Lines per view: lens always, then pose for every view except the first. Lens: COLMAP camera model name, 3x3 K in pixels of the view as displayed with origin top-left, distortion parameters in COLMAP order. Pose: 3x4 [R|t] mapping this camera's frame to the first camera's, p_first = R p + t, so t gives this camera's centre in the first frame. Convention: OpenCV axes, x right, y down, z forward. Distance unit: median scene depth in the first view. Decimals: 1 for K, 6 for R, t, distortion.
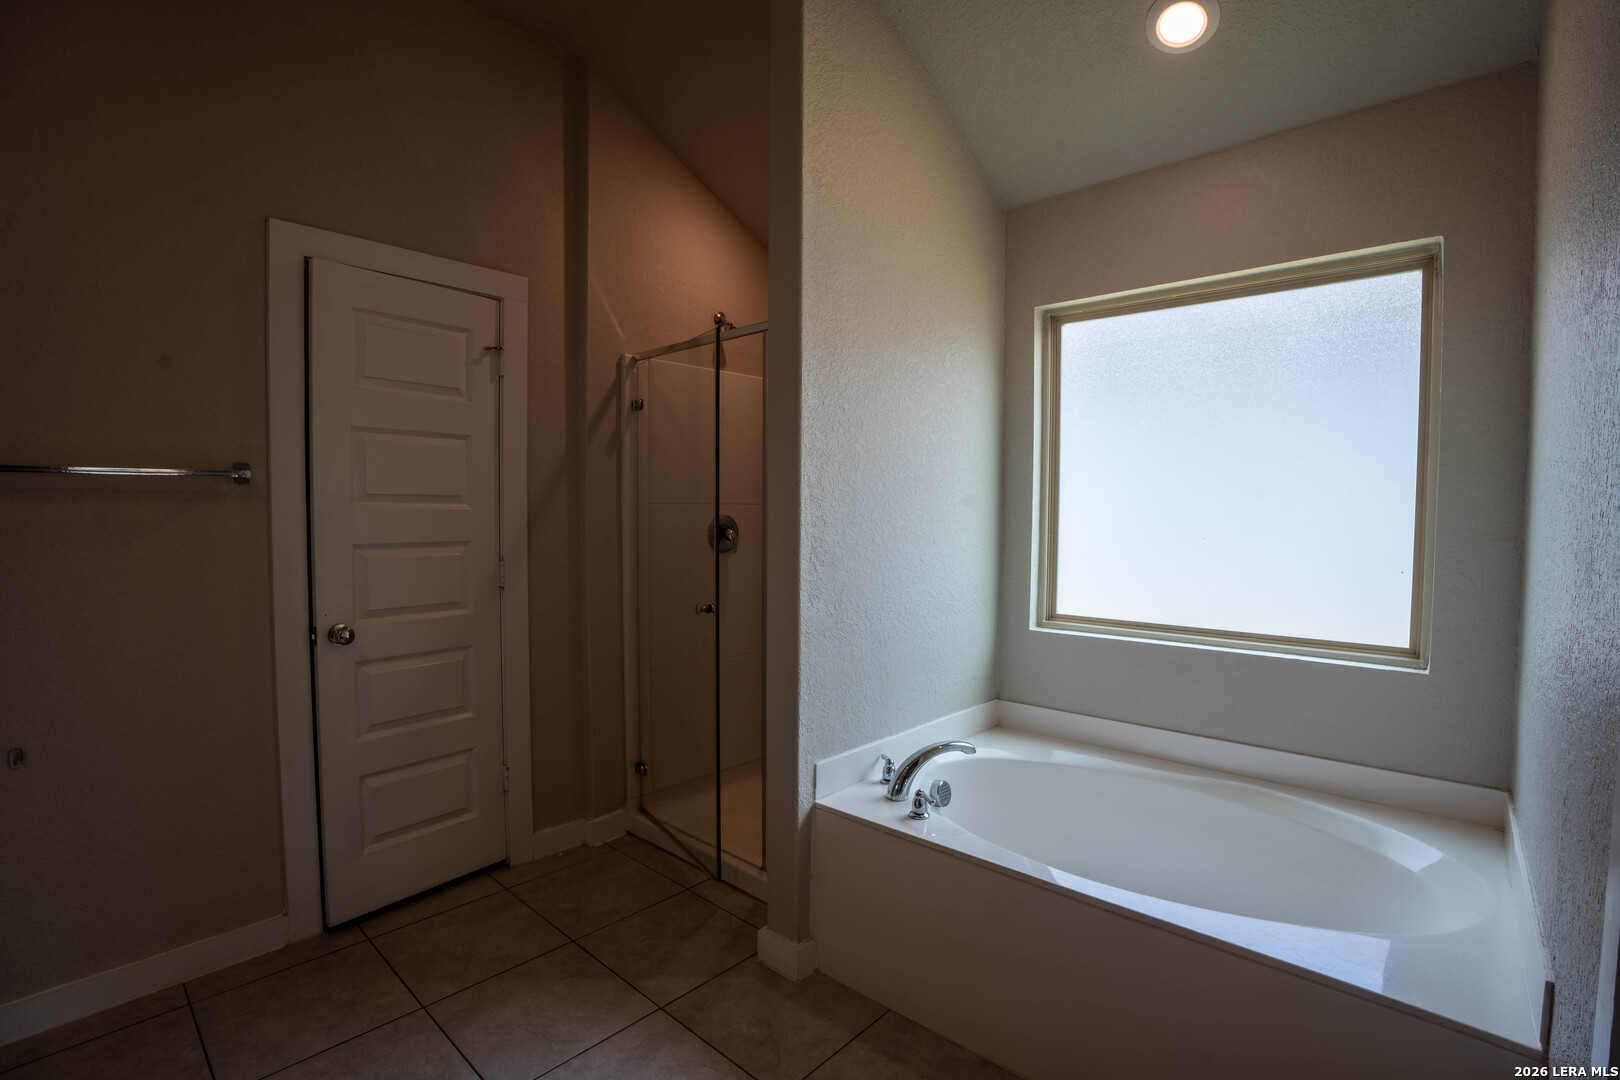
lens RADIAL K [[749.0, 0, 801.7], [0, 749.0, 542.3], [0, 0, 1]] dist [-0.067891, 0.017592]
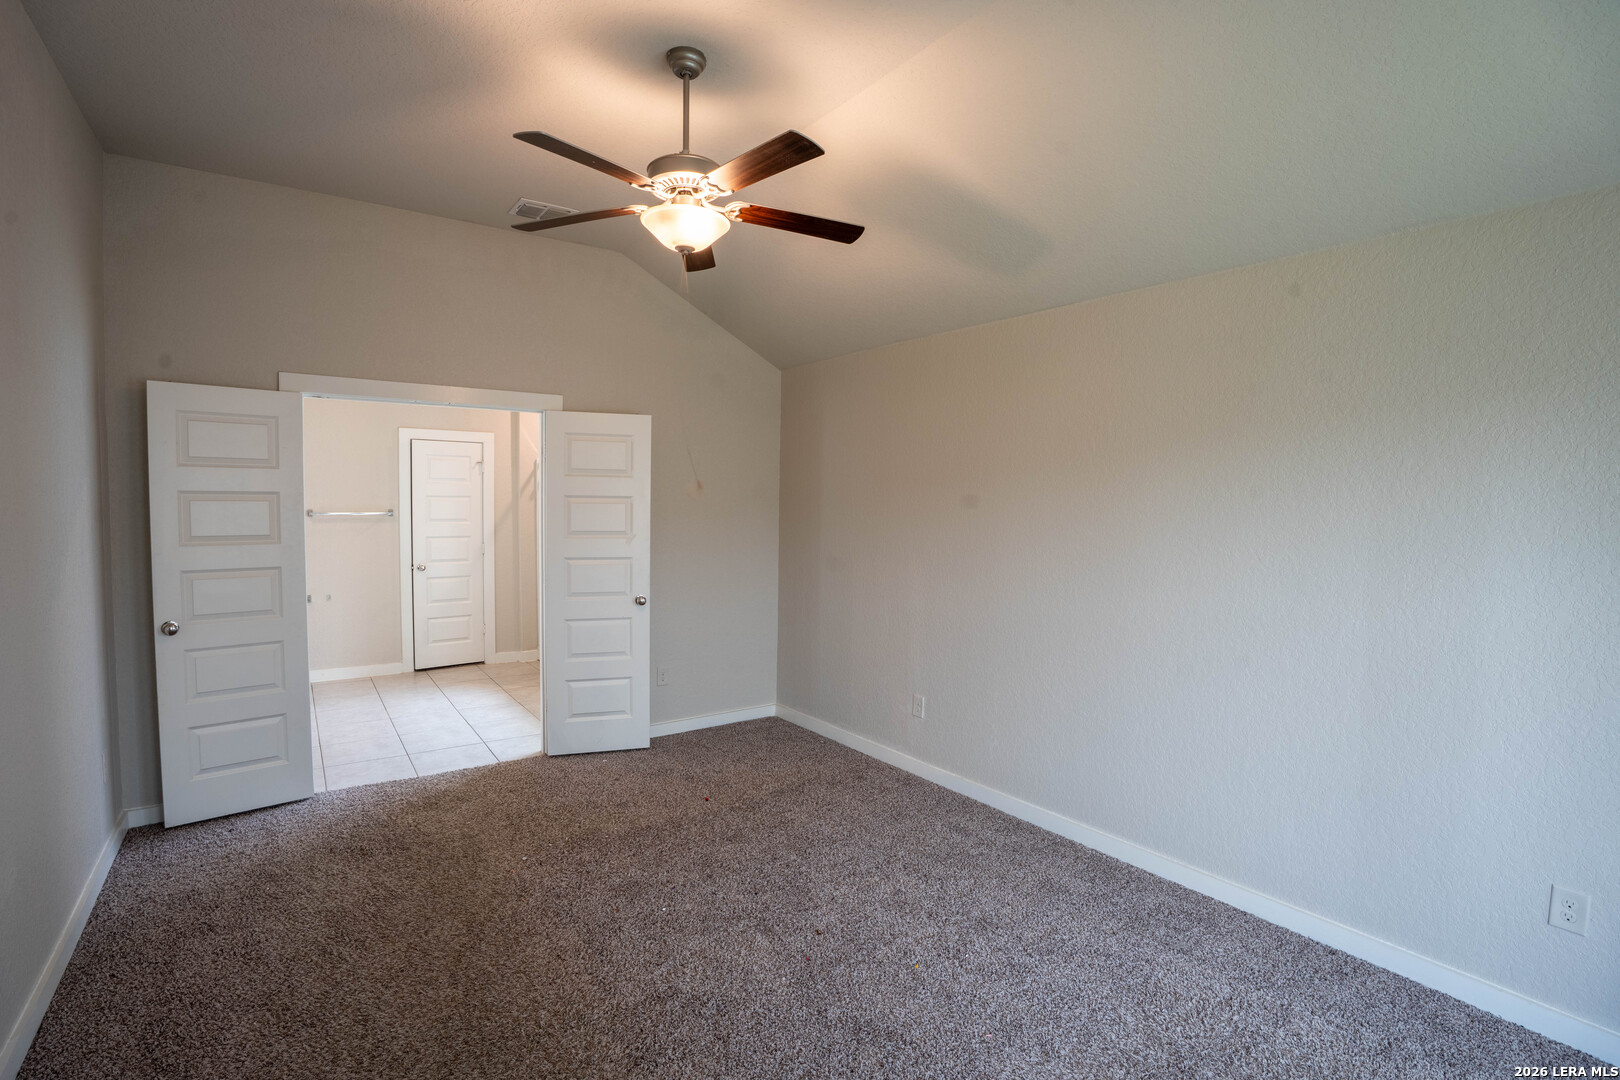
lens RADIAL K [[749.0, 0, 796.2], [0, 749.0, 540.3], [0, 0, 1]] dist [-0.067891, 0.017592]
pose [[0.978061, 0.018642, -0.207482, 1.379739], [-0.017032, 0.999809, 0.009543, -0.033729], [0.207620, -0.005800, 0.978192, -1.499071]]
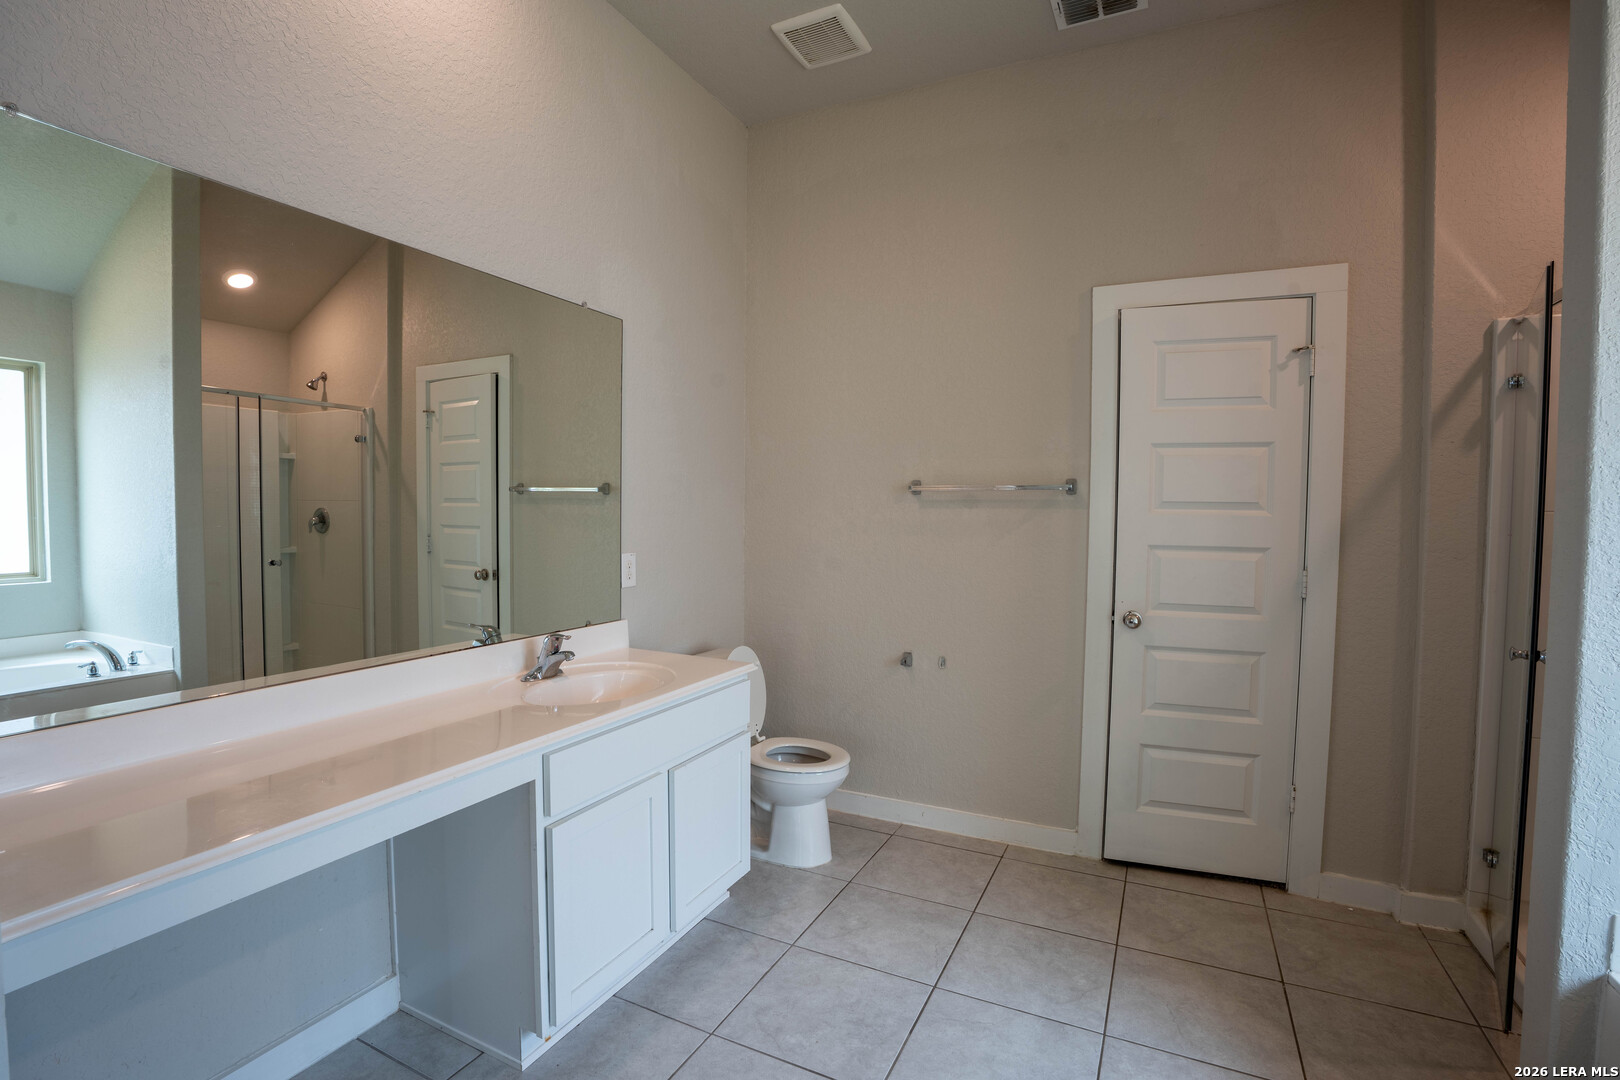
lens RADIAL K [[749.0, 0, 796.3], [0, 749.0, 542.5], [0, 0, 1]] dist [-0.067891, 0.017592]
pose [[0.278906, 0.039664, -0.959499, 0.352072], [-0.050915, 0.998352, 0.026471, -0.003090], [0.958968, 0.041470, 0.280466, 0.127017]]
